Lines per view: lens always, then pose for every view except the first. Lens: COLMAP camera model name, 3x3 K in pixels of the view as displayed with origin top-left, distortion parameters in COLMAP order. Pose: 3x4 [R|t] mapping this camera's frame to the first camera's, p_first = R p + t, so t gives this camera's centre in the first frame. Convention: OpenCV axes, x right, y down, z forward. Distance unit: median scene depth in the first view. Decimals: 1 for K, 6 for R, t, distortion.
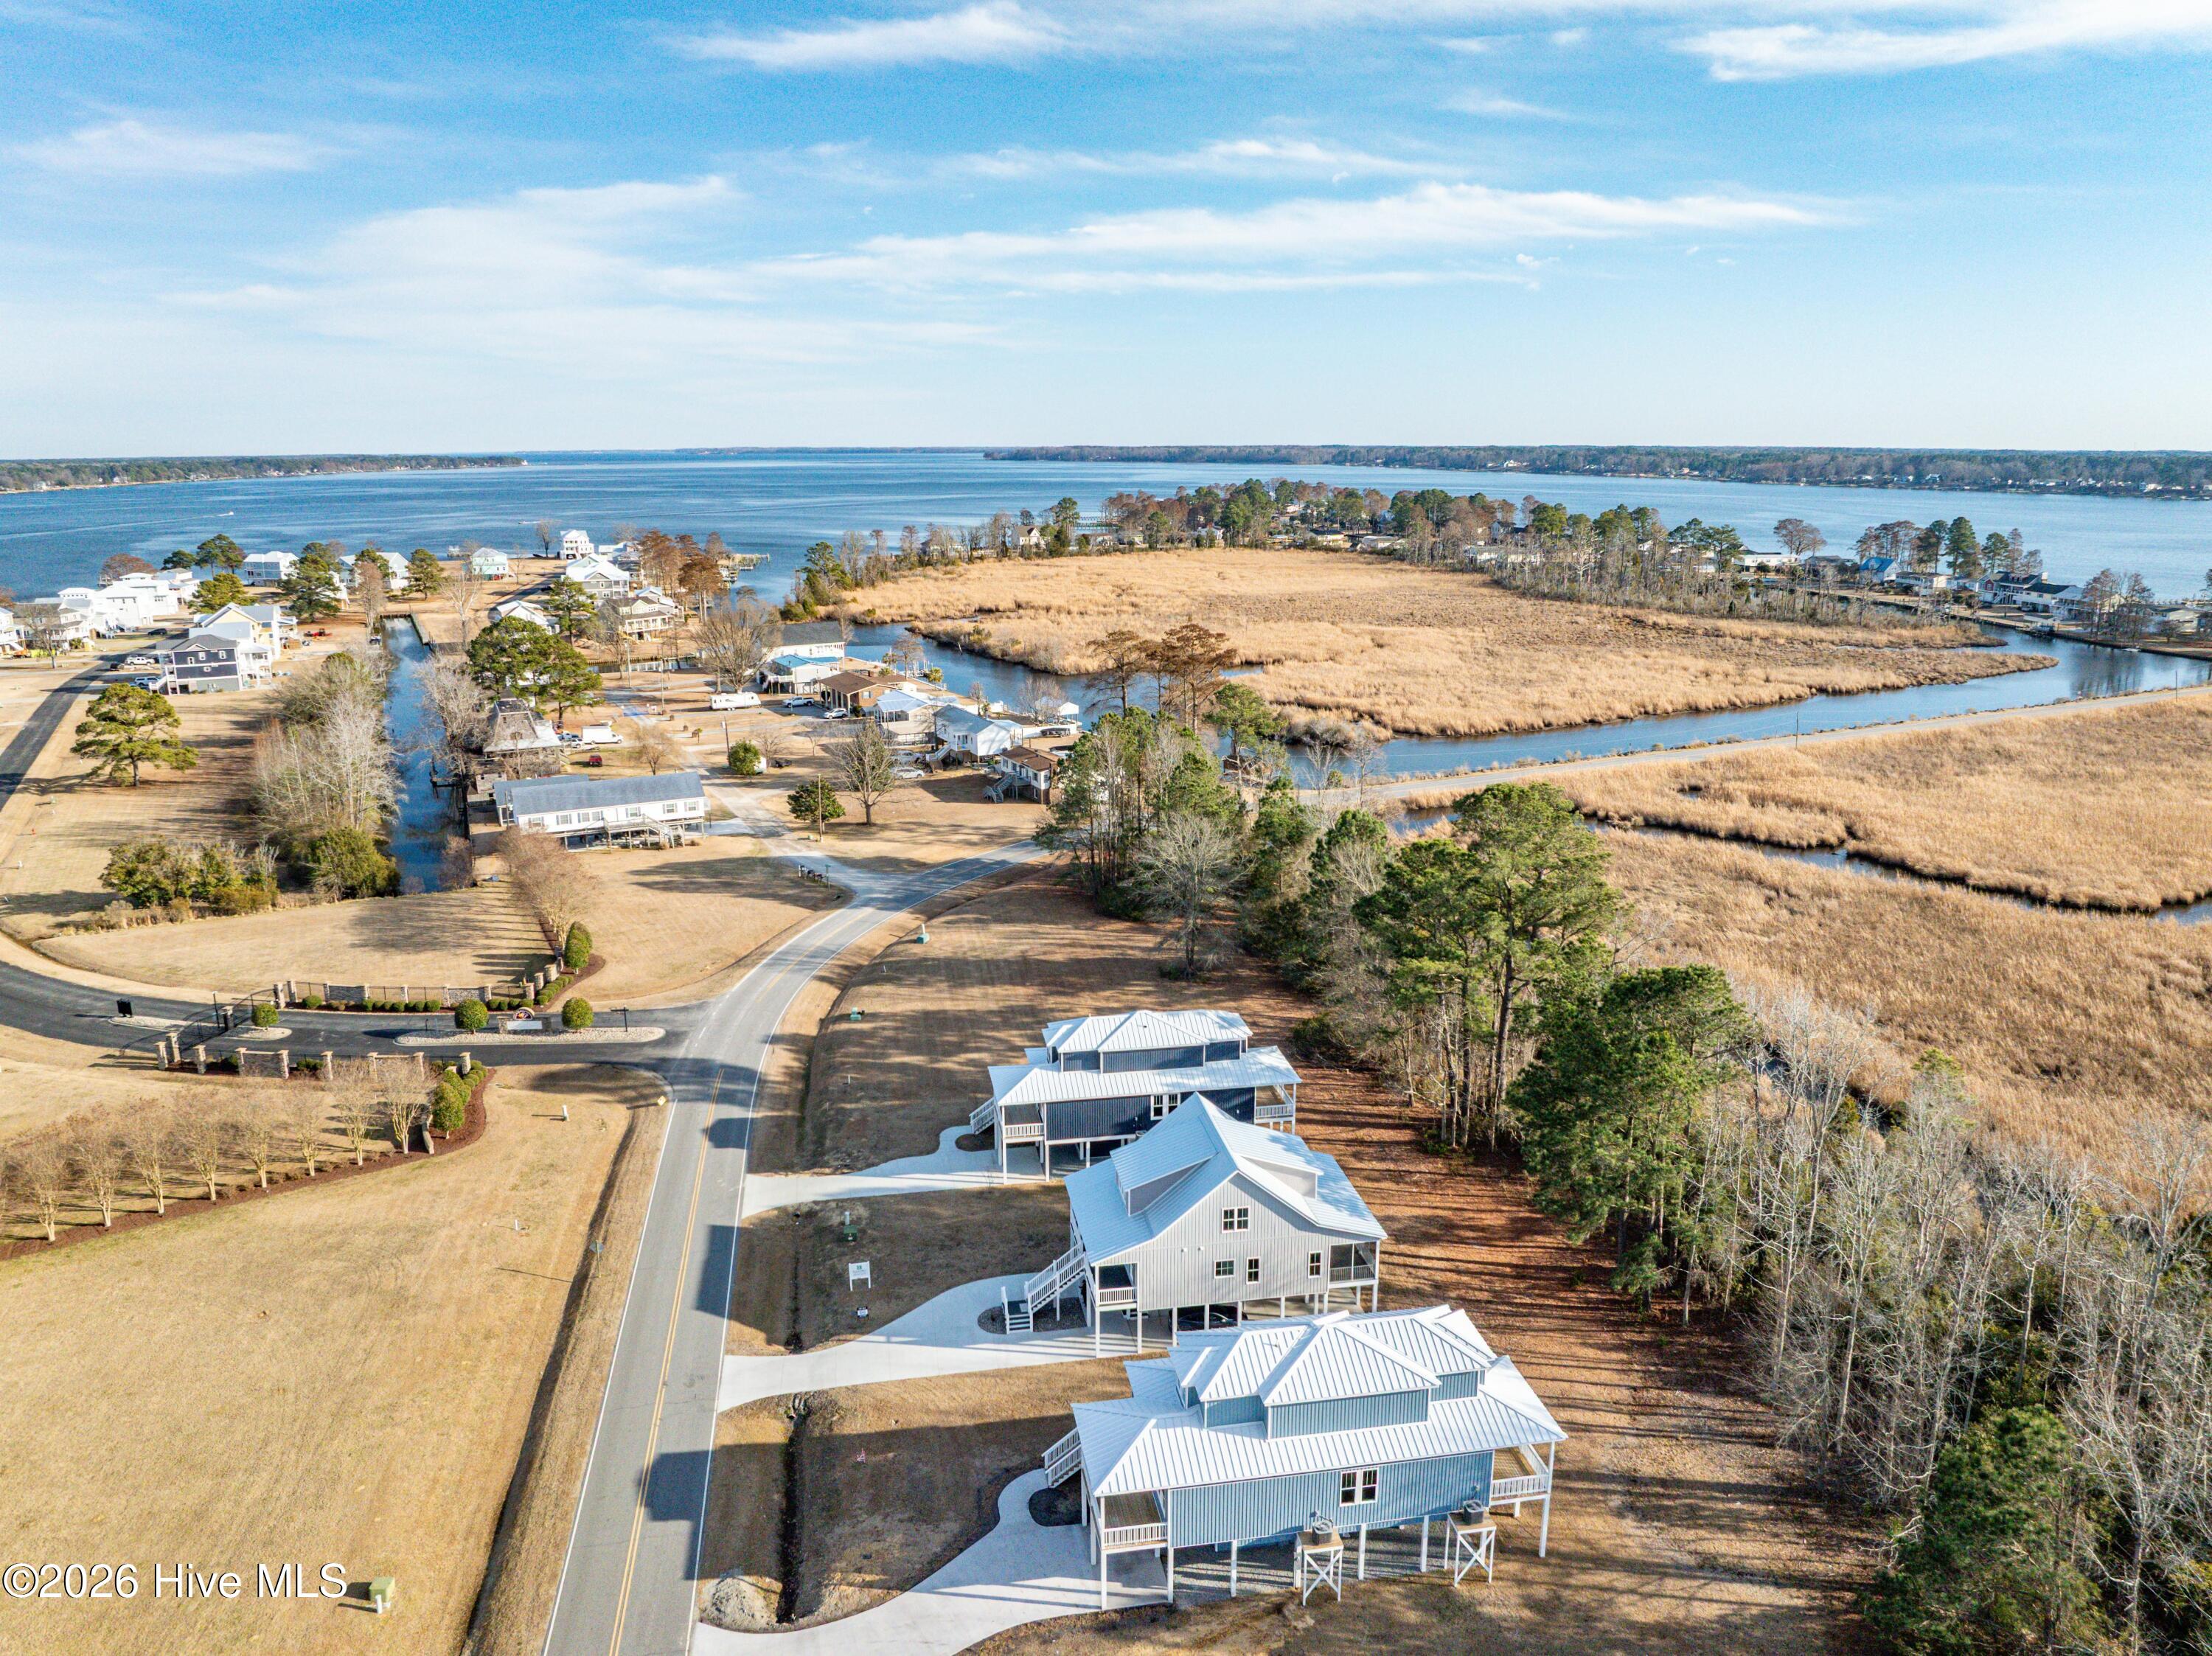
lens RADIAL K [[1564.8, 0, 1120.4], [0, 1564.8, 820.3], [0, 0, 1]] dist [-0.038402, -0.002791]
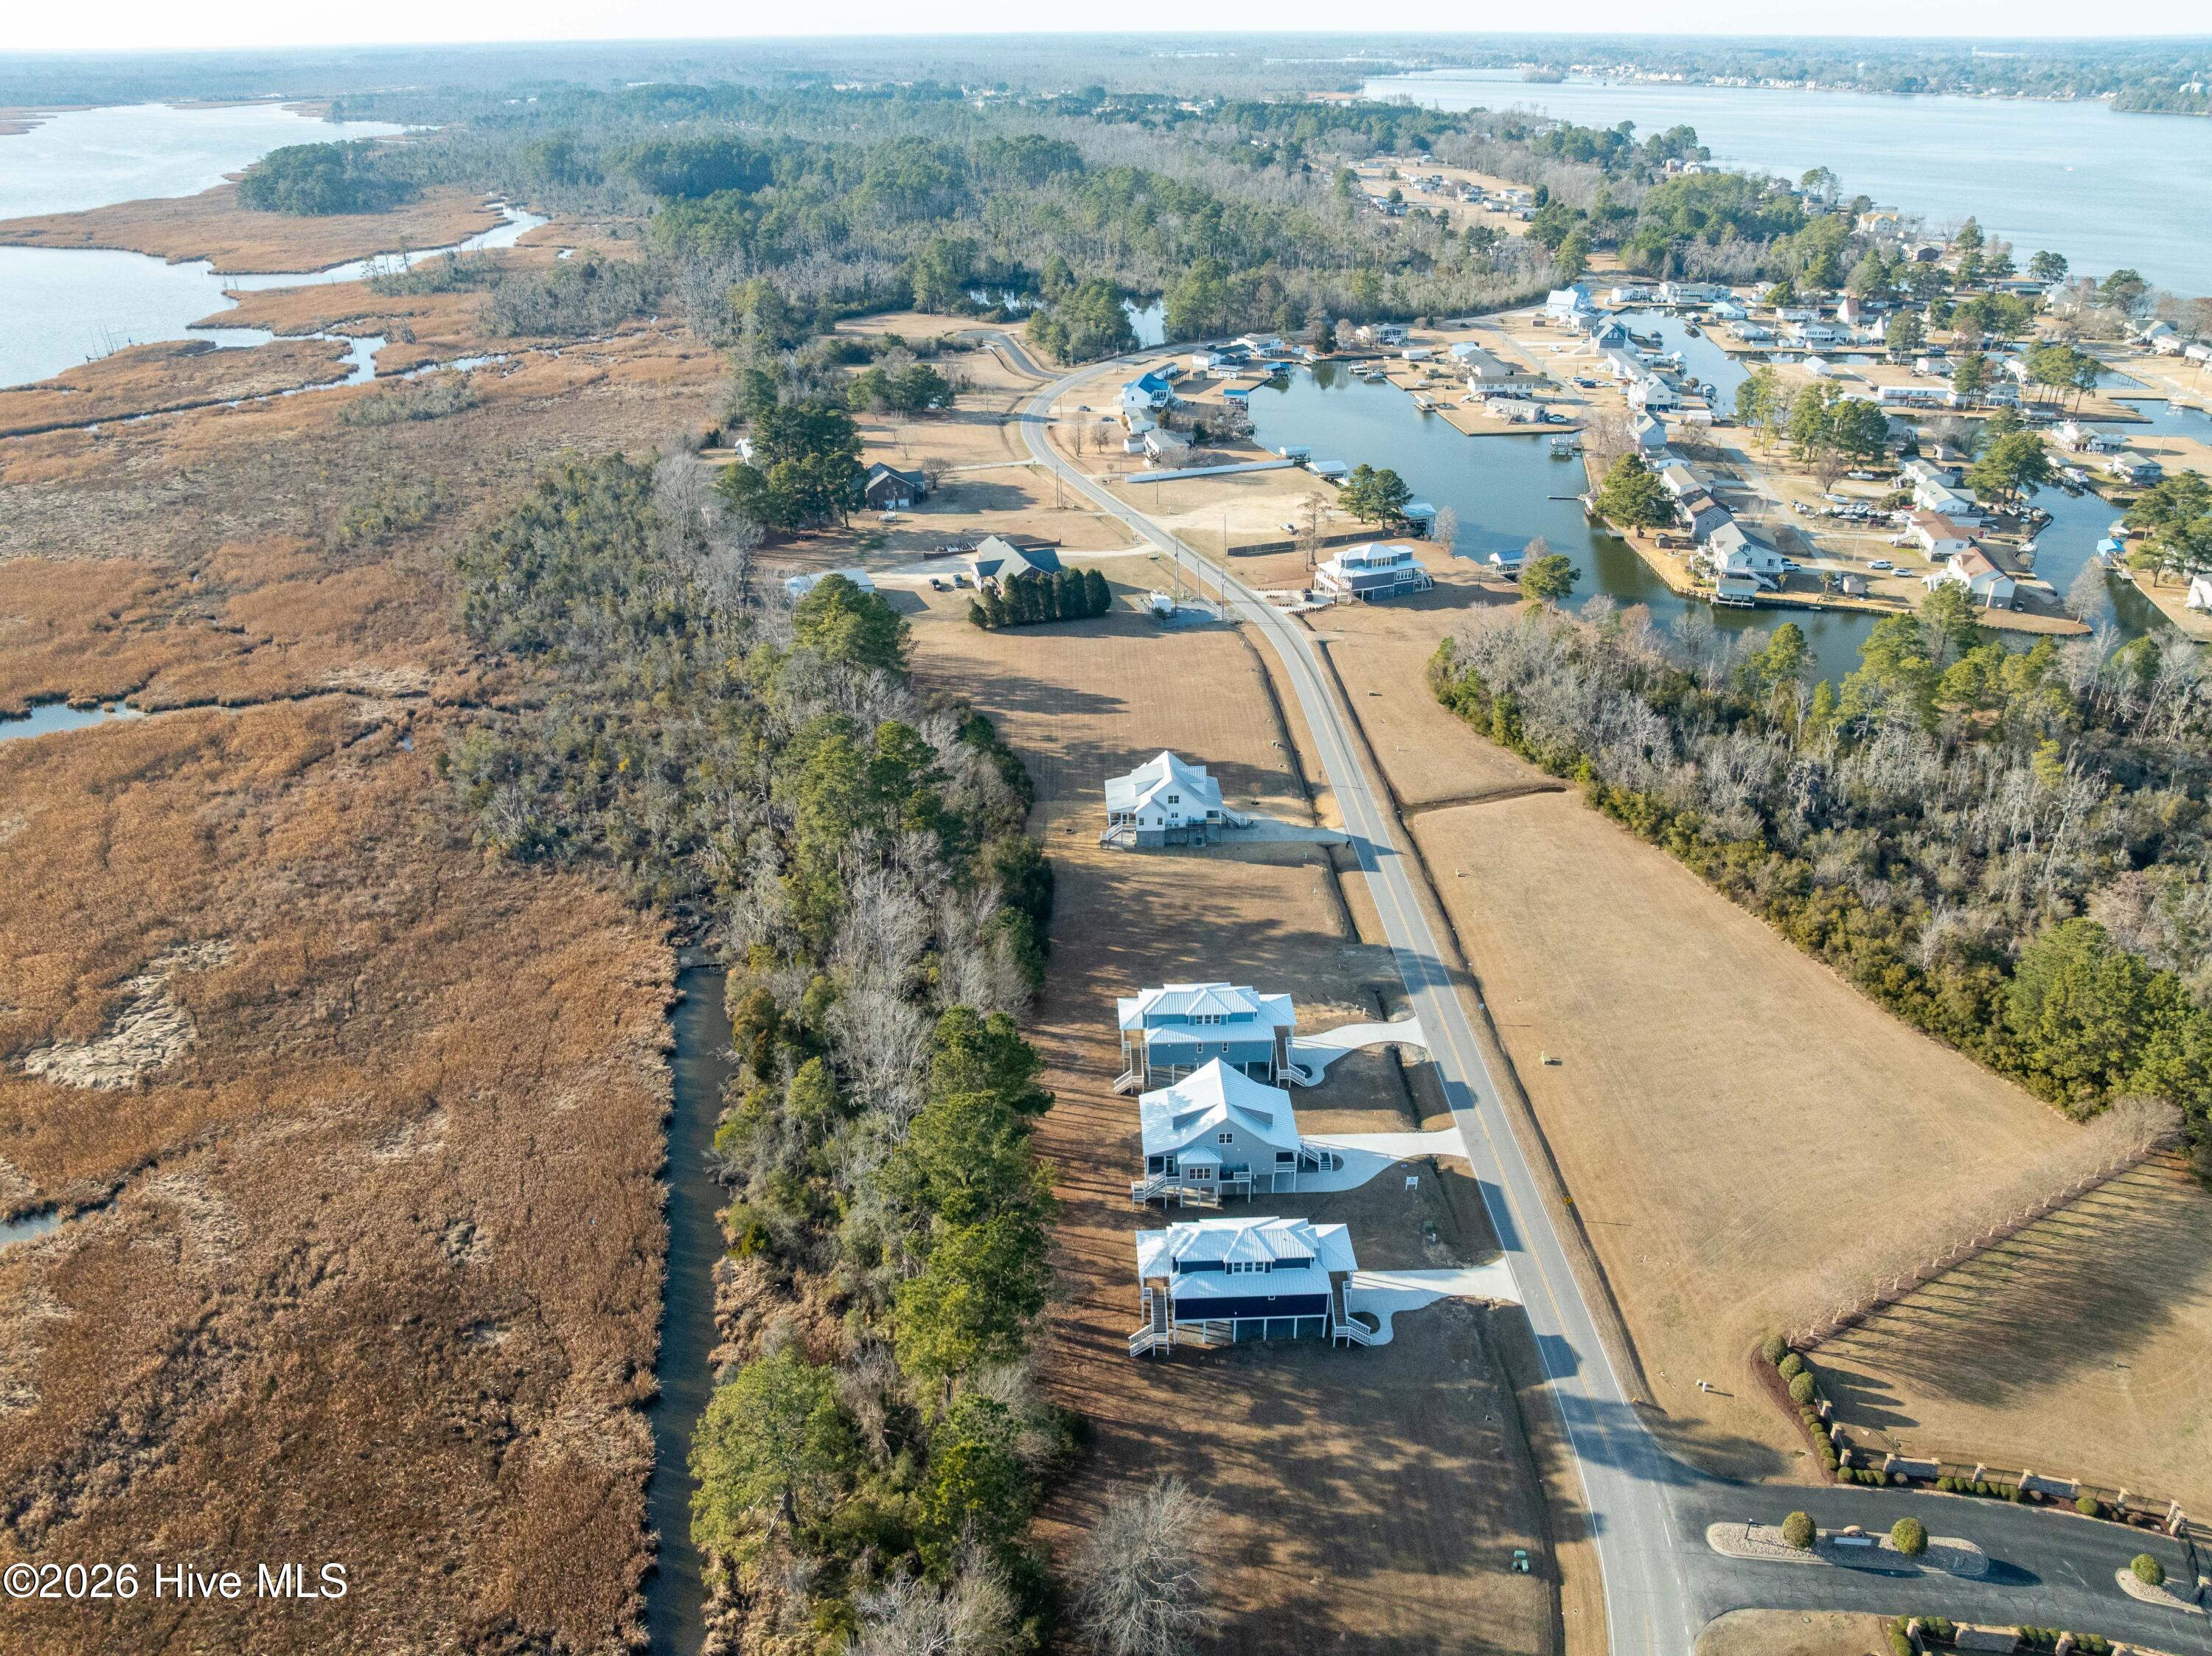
lens RADIAL K [[1564.8, 0, 1120.4], [0, 1564.8, 820.3], [0, 0, 1]] dist [-0.038402, -0.002791]
pose [[-0.991389, -0.054755, 0.118954, -0.011226], [0.036541, 0.756632, 0.652819, -0.585510], [-0.125750, 0.651544, -0.748116, 1.012985]]
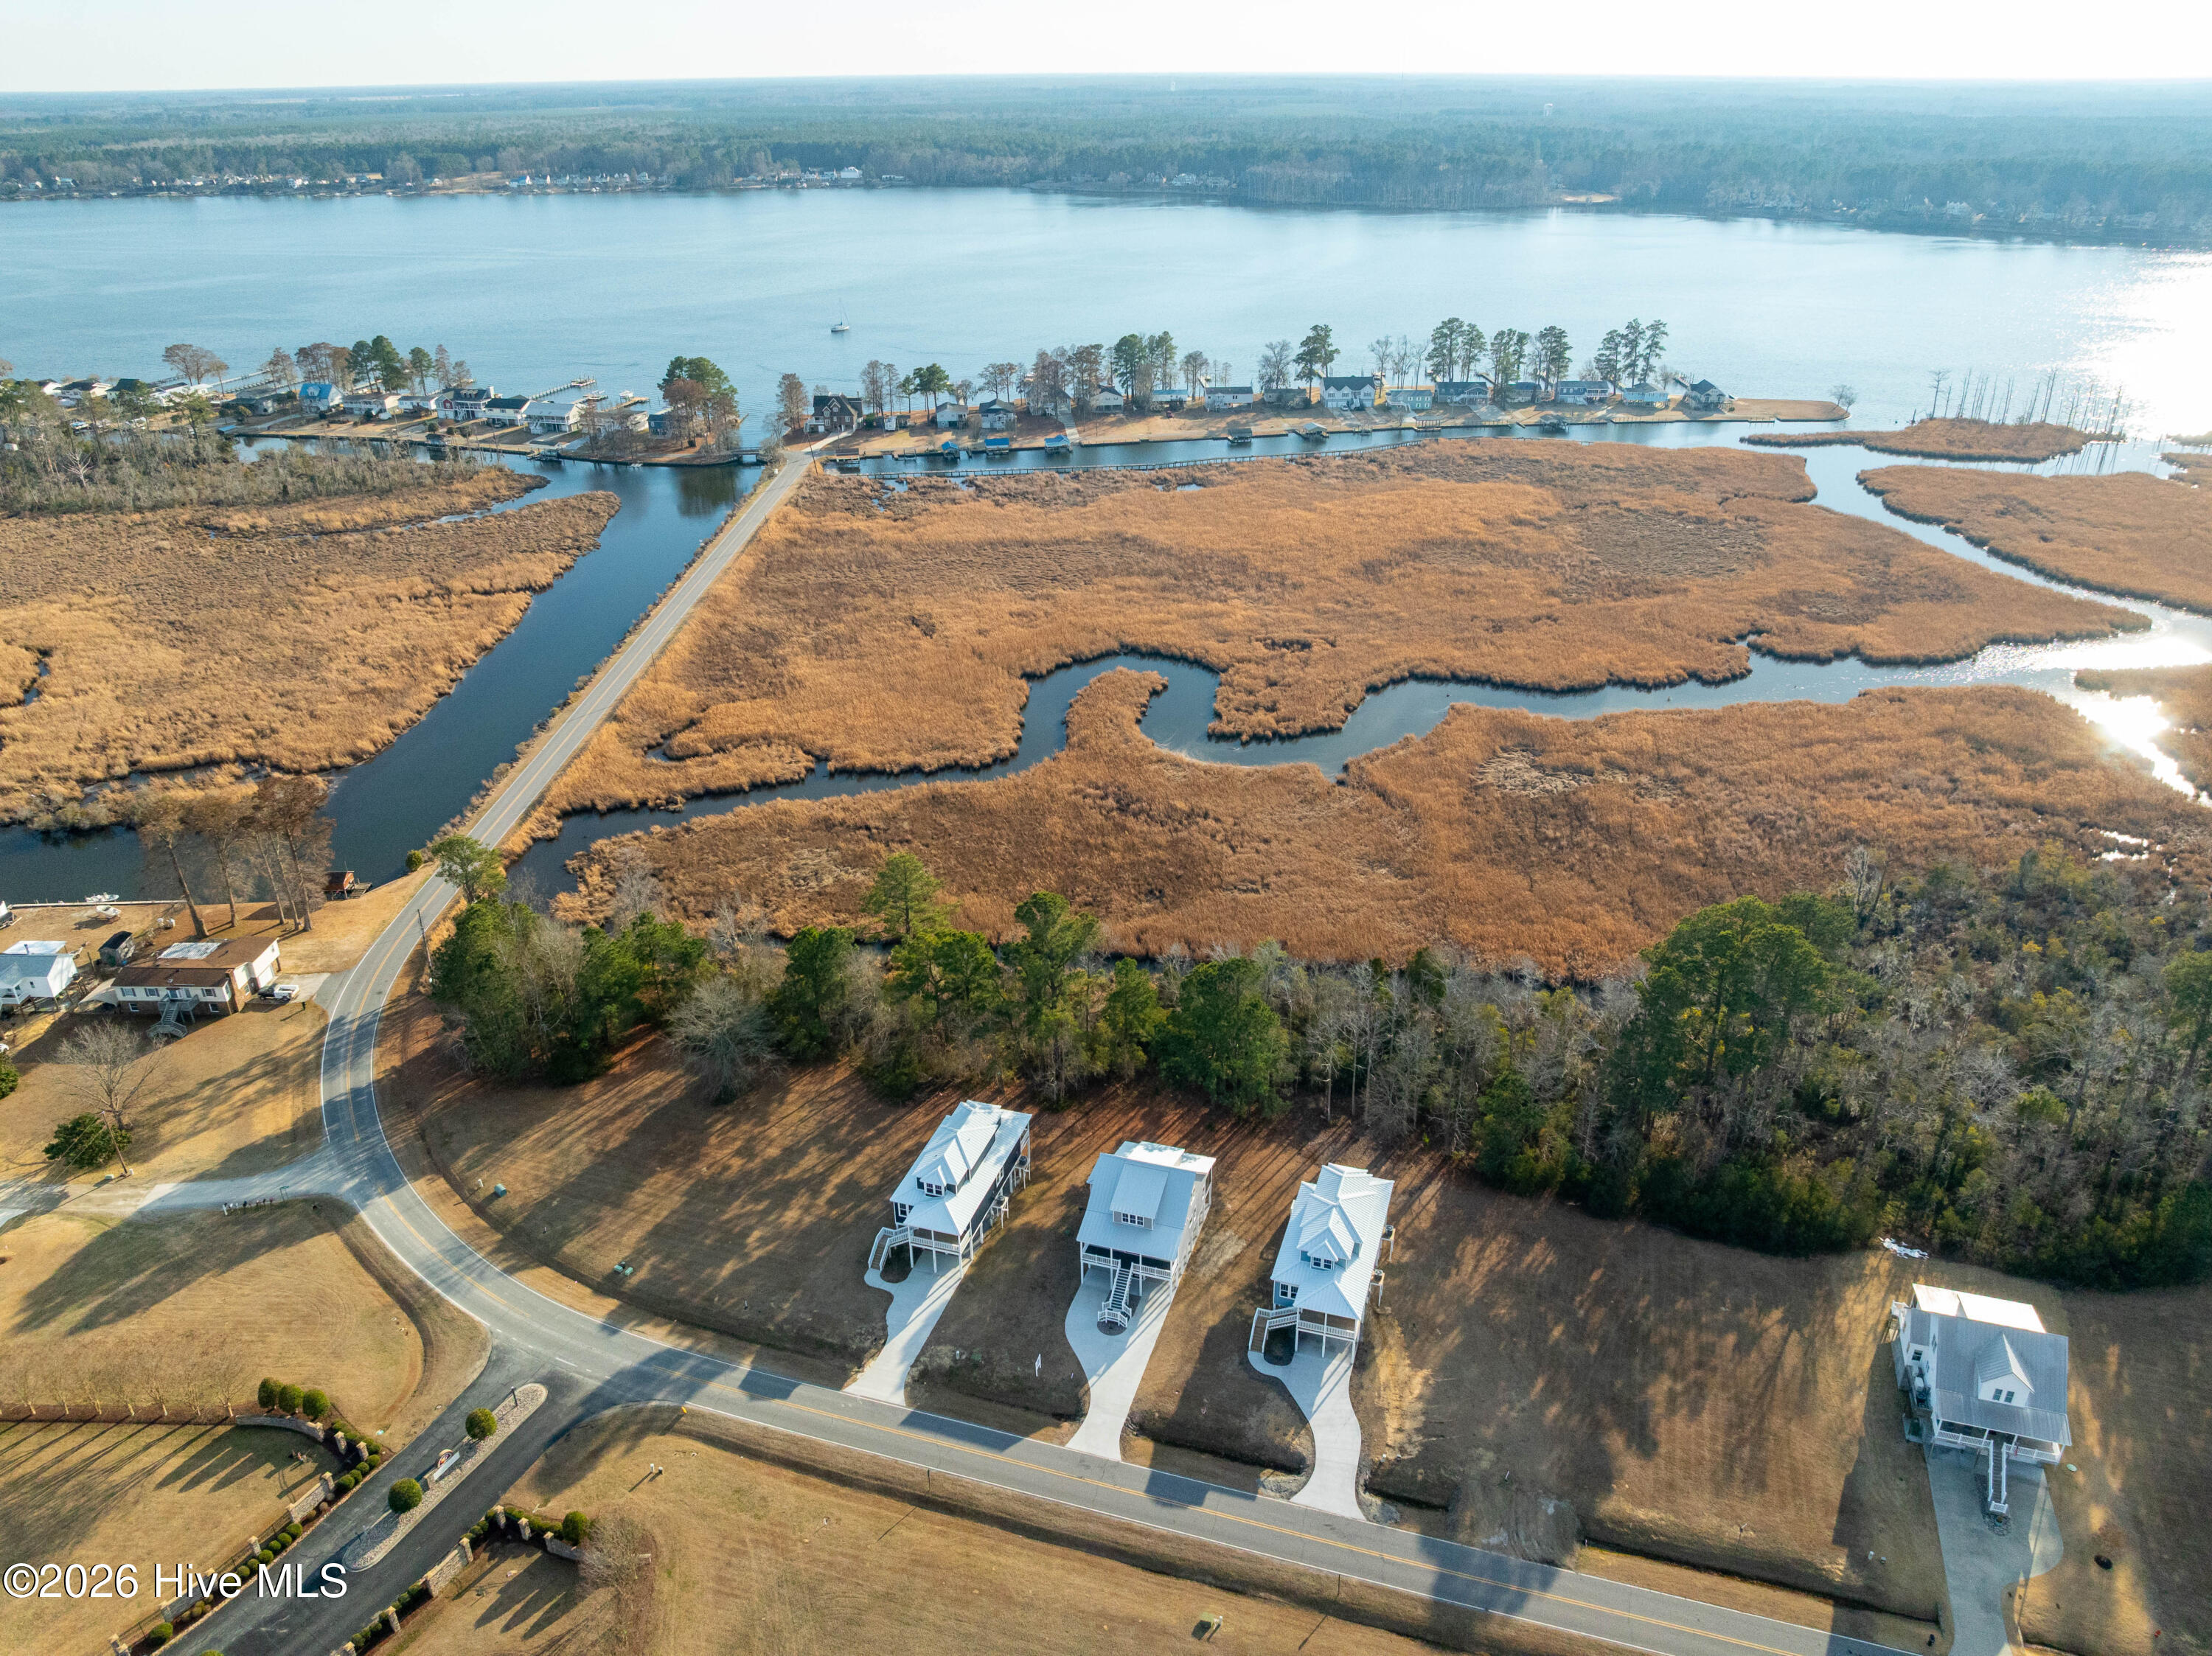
lens RADIAL K [[1564.8, 0, 1120.4], [0, 1564.8, 820.3], [0, 0, 1]] dist [-0.038402, -0.002791]
pose [[0.461238, -0.390663, 0.796644, -0.568310], [0.214241, 0.920322, 0.327273, -0.351660], [-0.861023, 0.019723, 0.508184, 0.044152]]
